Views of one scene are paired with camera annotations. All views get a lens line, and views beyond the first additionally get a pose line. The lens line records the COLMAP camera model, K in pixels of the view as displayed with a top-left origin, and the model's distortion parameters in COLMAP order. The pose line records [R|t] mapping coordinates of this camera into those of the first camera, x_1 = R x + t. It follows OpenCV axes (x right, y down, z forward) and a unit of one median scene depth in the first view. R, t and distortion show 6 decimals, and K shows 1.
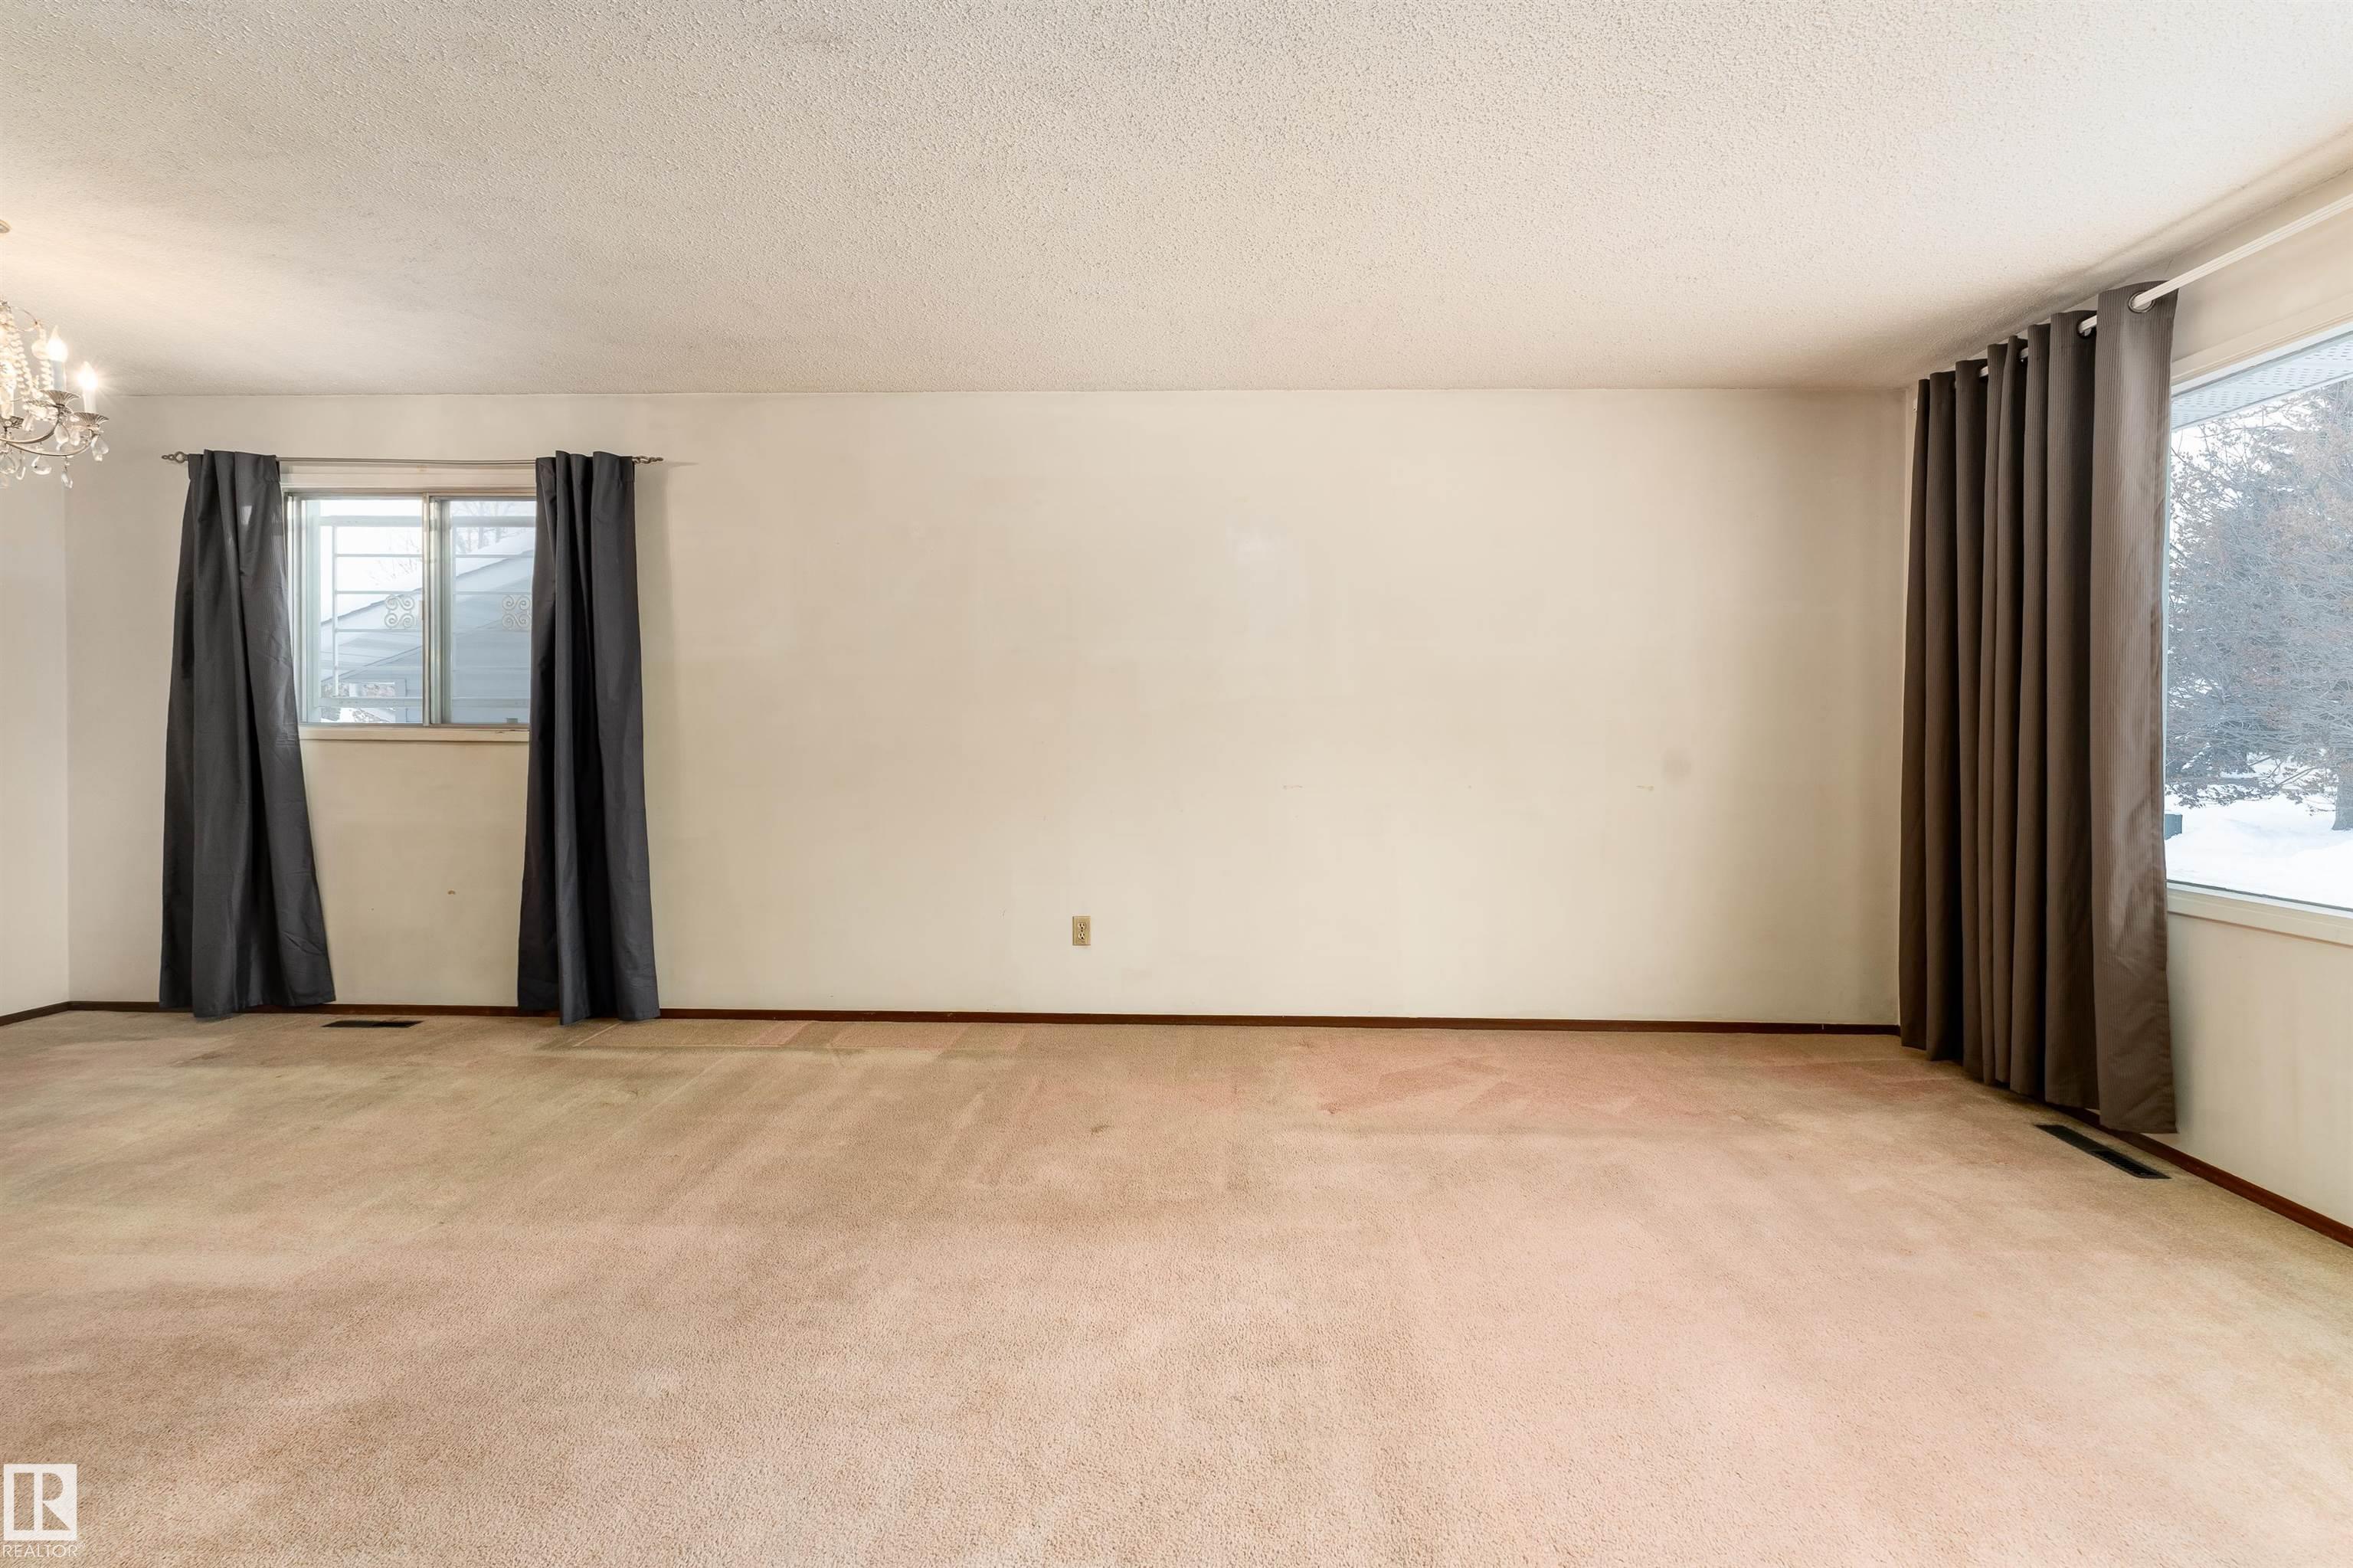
lens RADIAL K [[974.0, 0, 1207.6], [0, 974.0, 739.2], [0, 0, 1]] dist [0.000471, -0.000032]
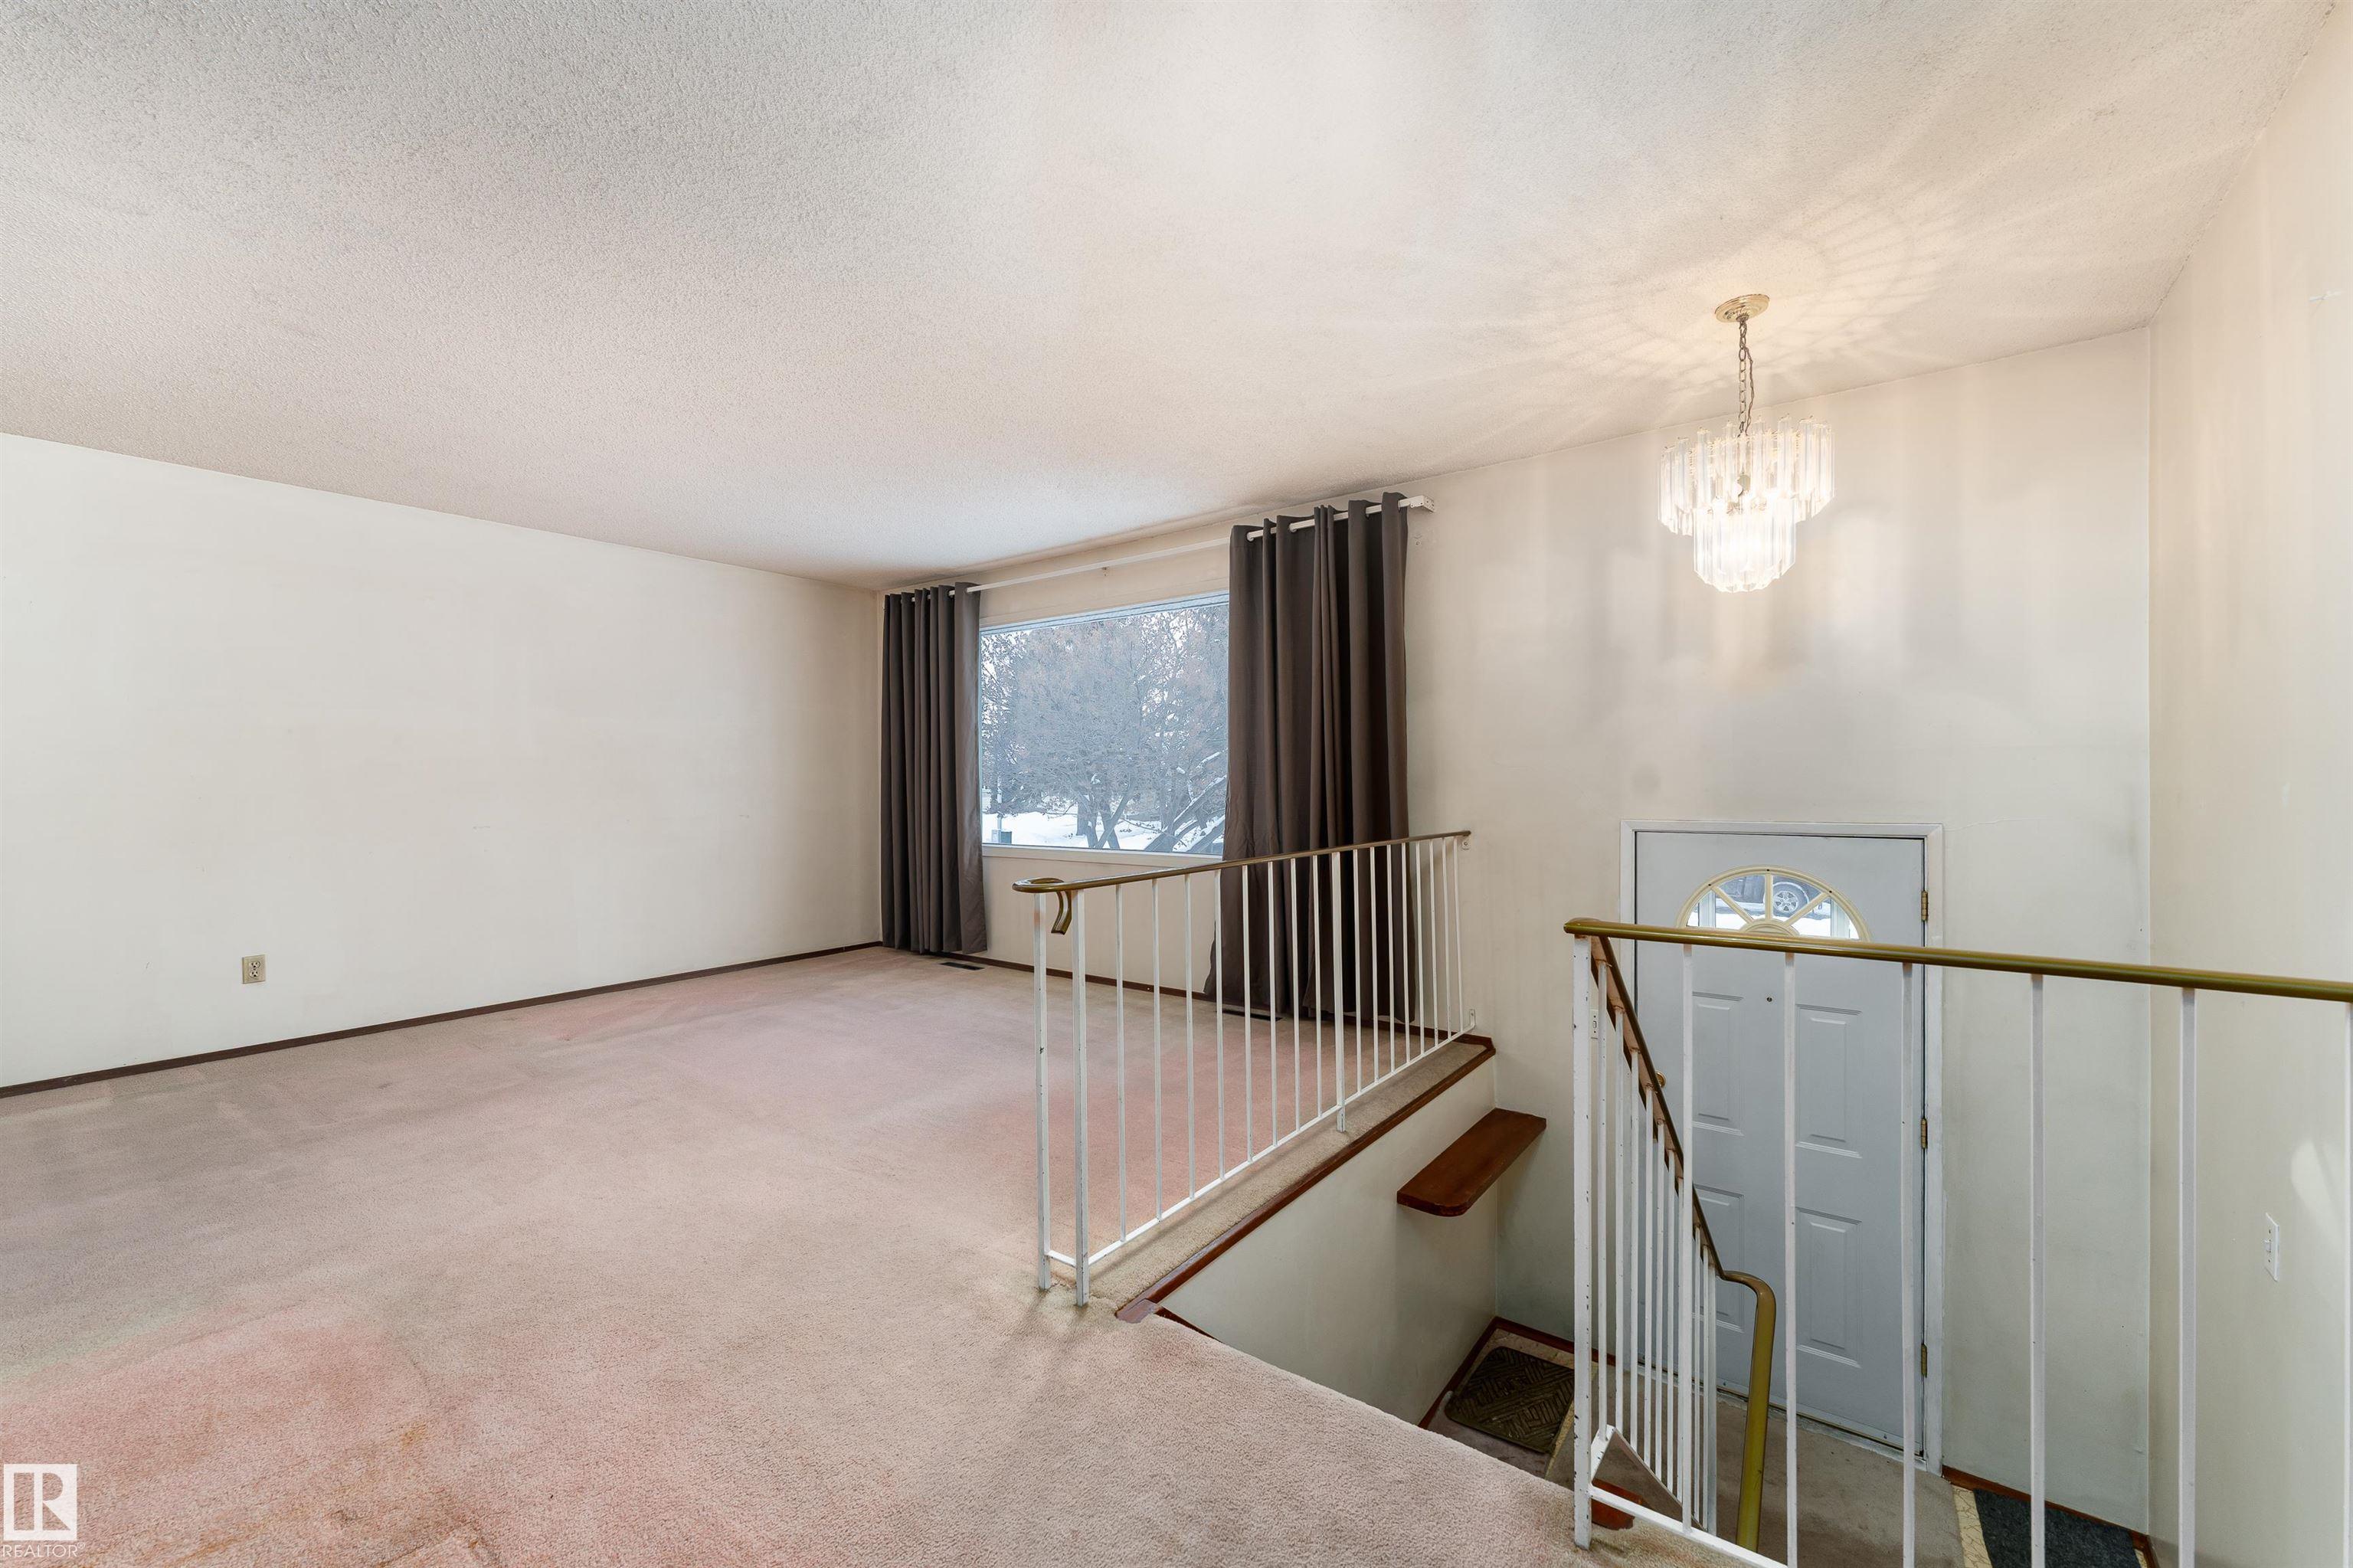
lens RADIAL K [[922.6, 0, 1188.6], [0, 922.6, 782.2], [0, 0, 1]] dist [0.000937, 0.000008]
pose [[0.569709, -0.014949, 0.821711, -0.413221], [0.016480, 0.999841, 0.006764, -0.005184], [-0.821681, 0.009688, 0.569865, -0.503818]]
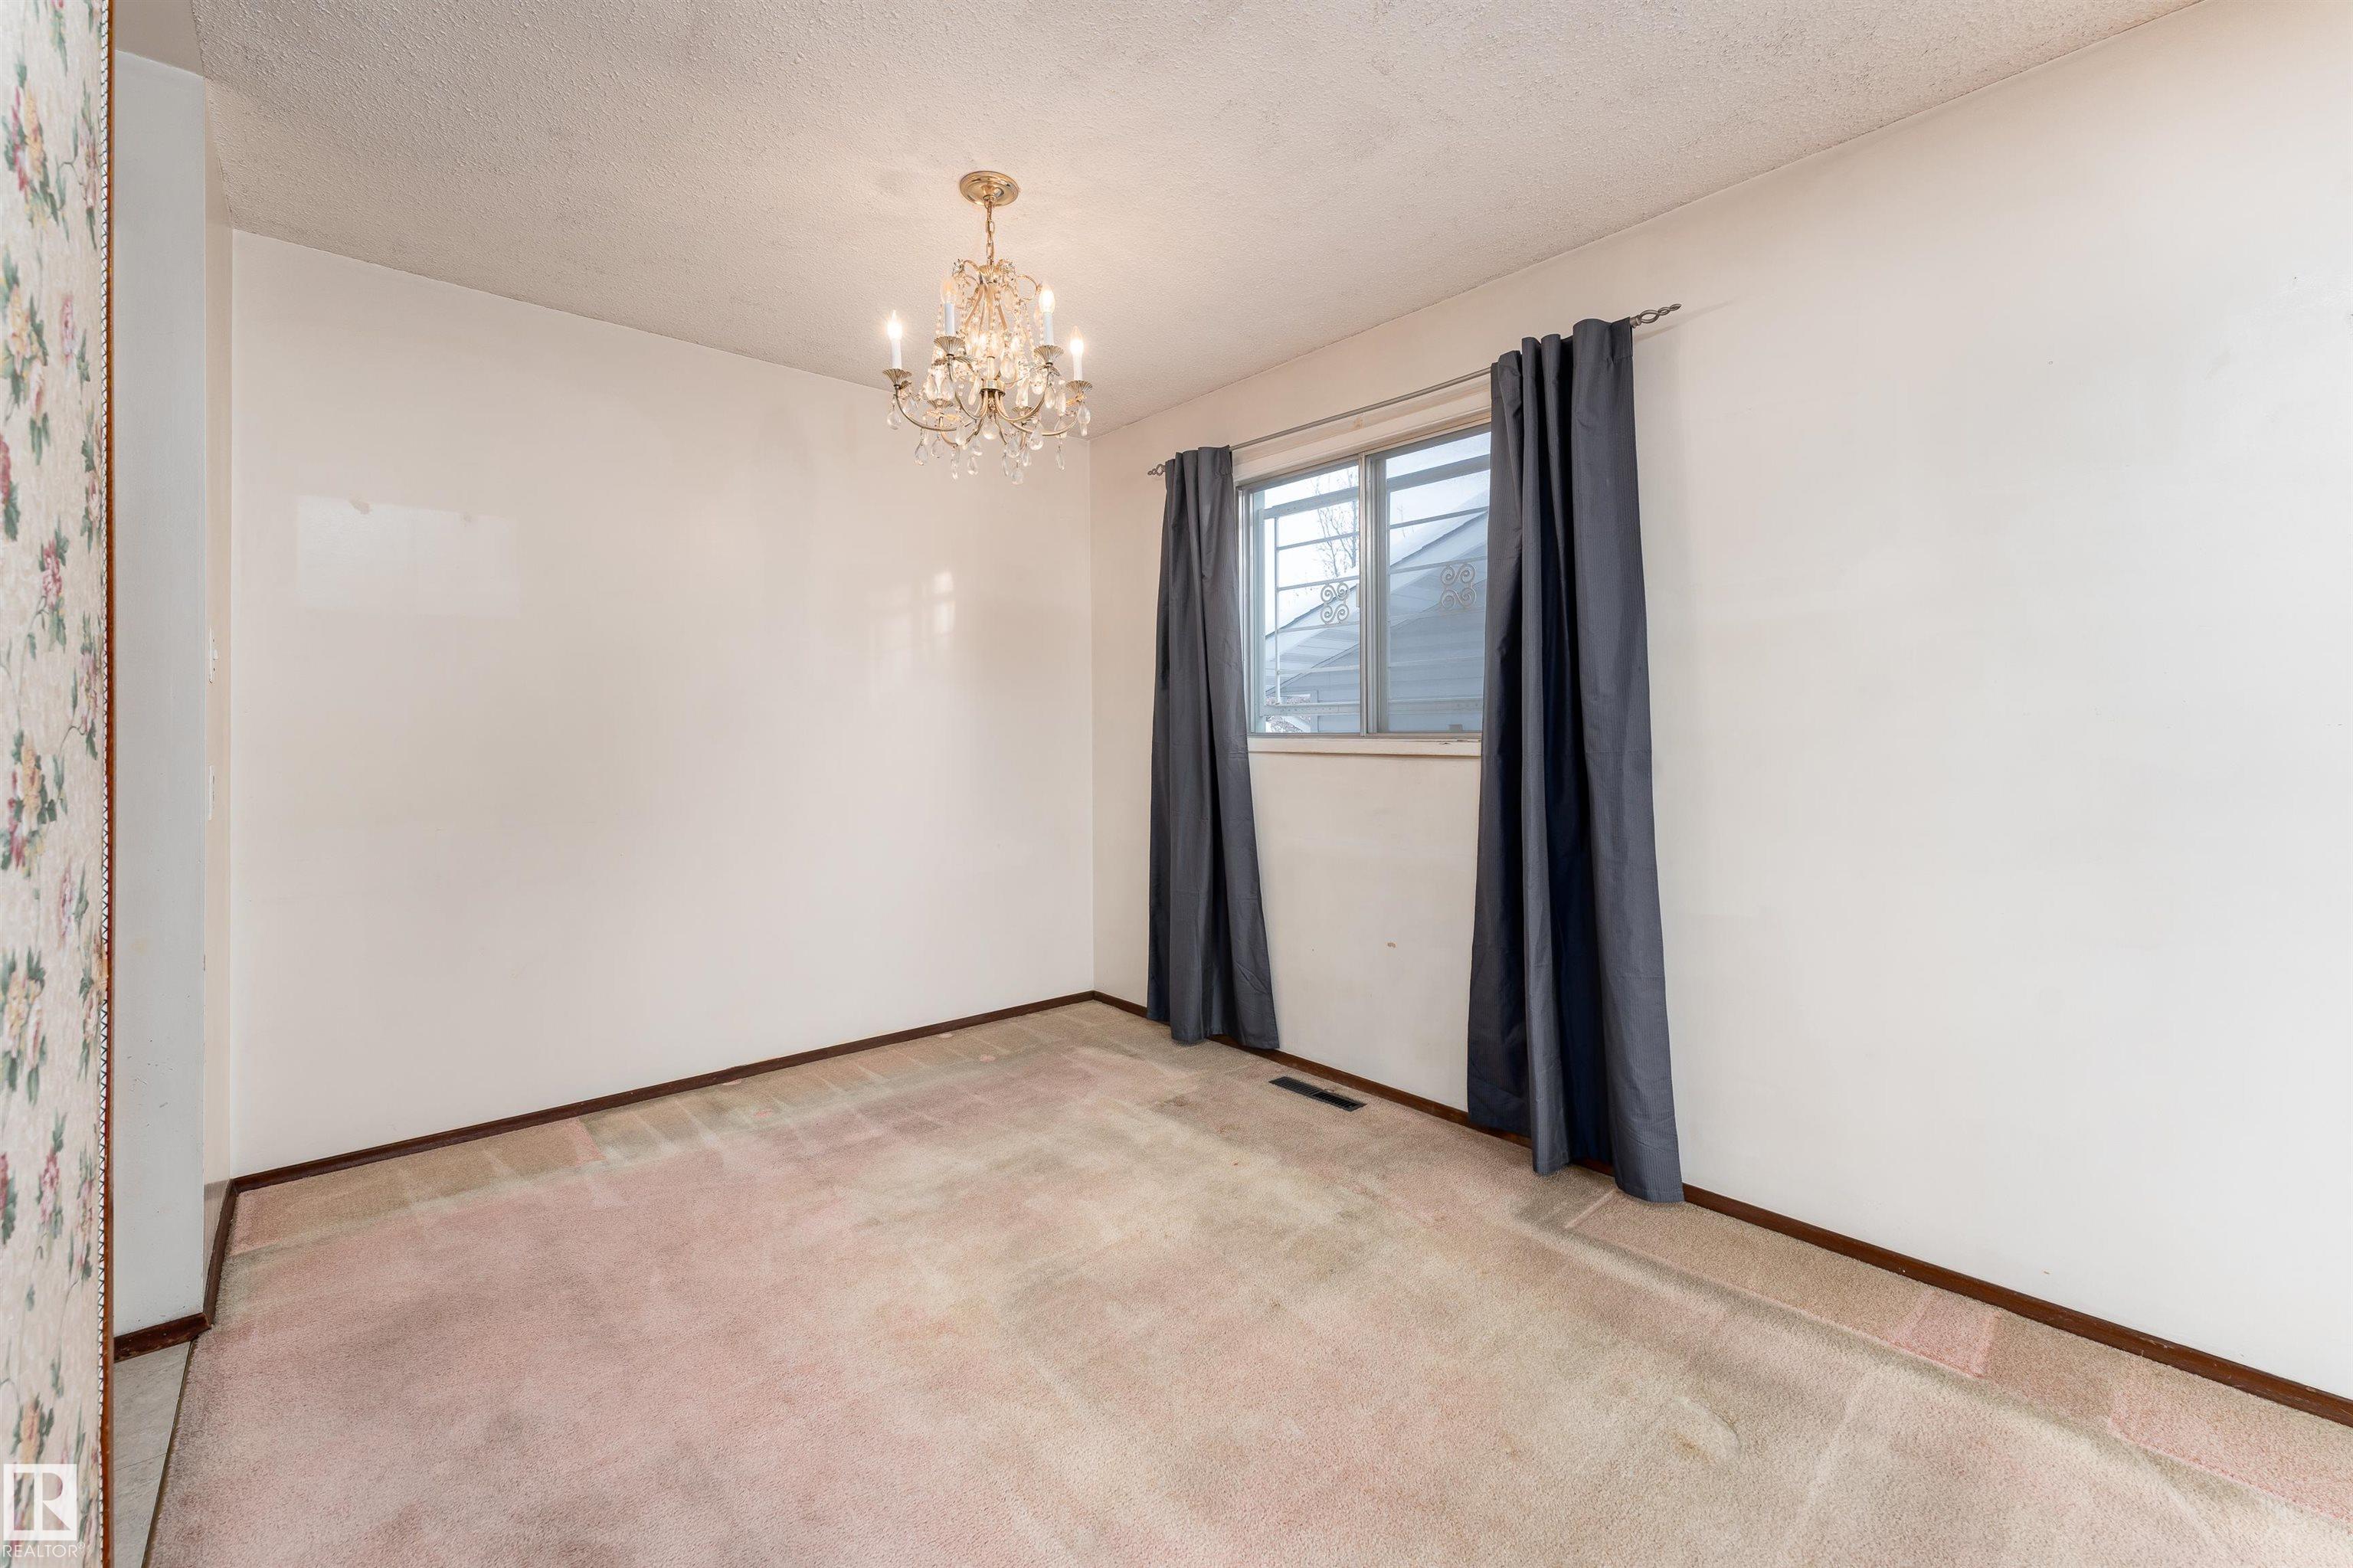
lens RADIAL K [[956.6, 0, 1173.3], [0, 956.6, 738.8], [0, 0, 1]] dist [0.001317, 0.000057]
pose [[0.684629, -0.007773, -0.728850, -0.358493], [0.002491, 0.999962, -0.008324, -0.006056], [0.728888, 0.003884, 0.684622, 0.366632]]
